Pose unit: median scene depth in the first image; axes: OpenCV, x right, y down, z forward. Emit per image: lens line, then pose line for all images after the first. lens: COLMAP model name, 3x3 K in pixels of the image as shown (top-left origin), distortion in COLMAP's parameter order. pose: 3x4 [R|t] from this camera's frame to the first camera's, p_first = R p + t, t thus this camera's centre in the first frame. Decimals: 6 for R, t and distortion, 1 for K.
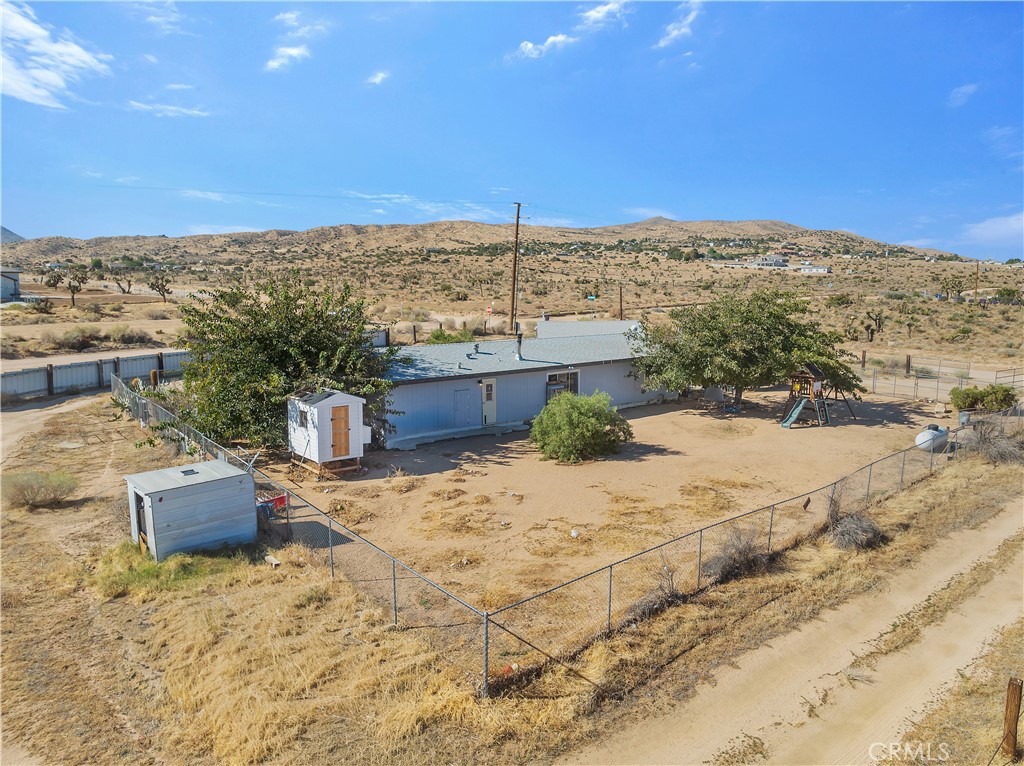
lens RADIAL K [[723.4, 0, 512.0], [0, 723.4, 384.9], [0, 0, 1]] dist [-0.040812, -0.002213]
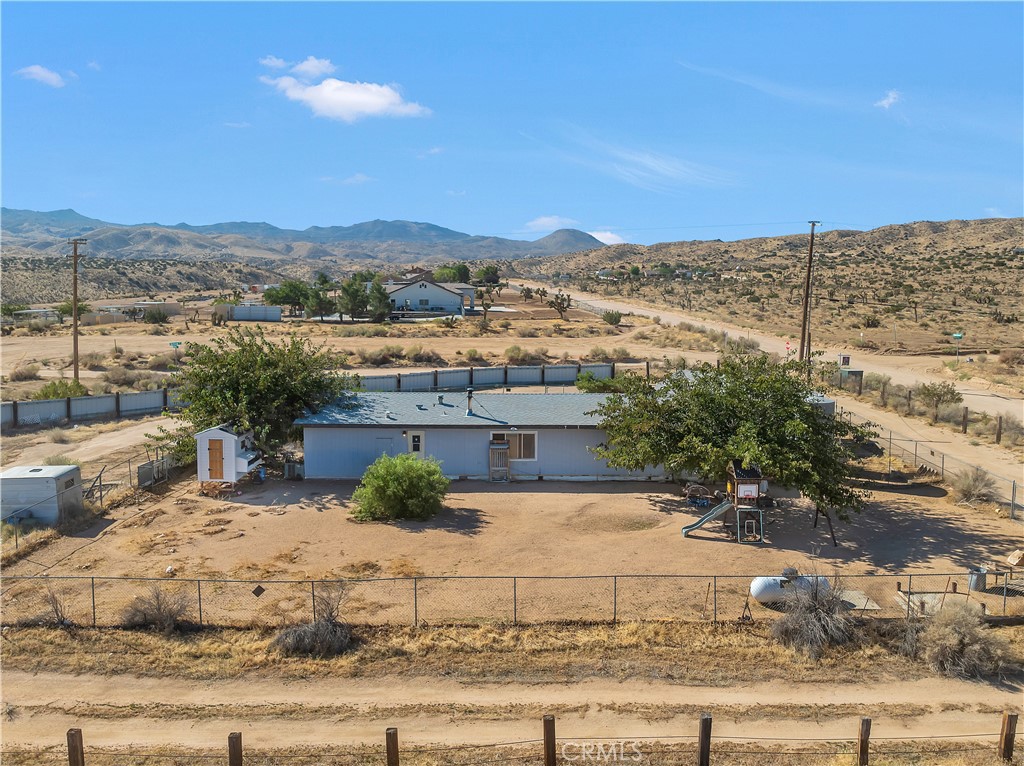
lens RADIAL K [[792.3, 0, 515.3], [0, 792.3, 385.2], [0, 0, 1]] dist [-0.038908, 0.002621]
pose [[0.770031, 0.080521, -0.632905, 0.796998], [-0.093163, 0.995562, 0.013312, -0.102175], [0.631168, 0.048713, 0.774115, 0.198958]]
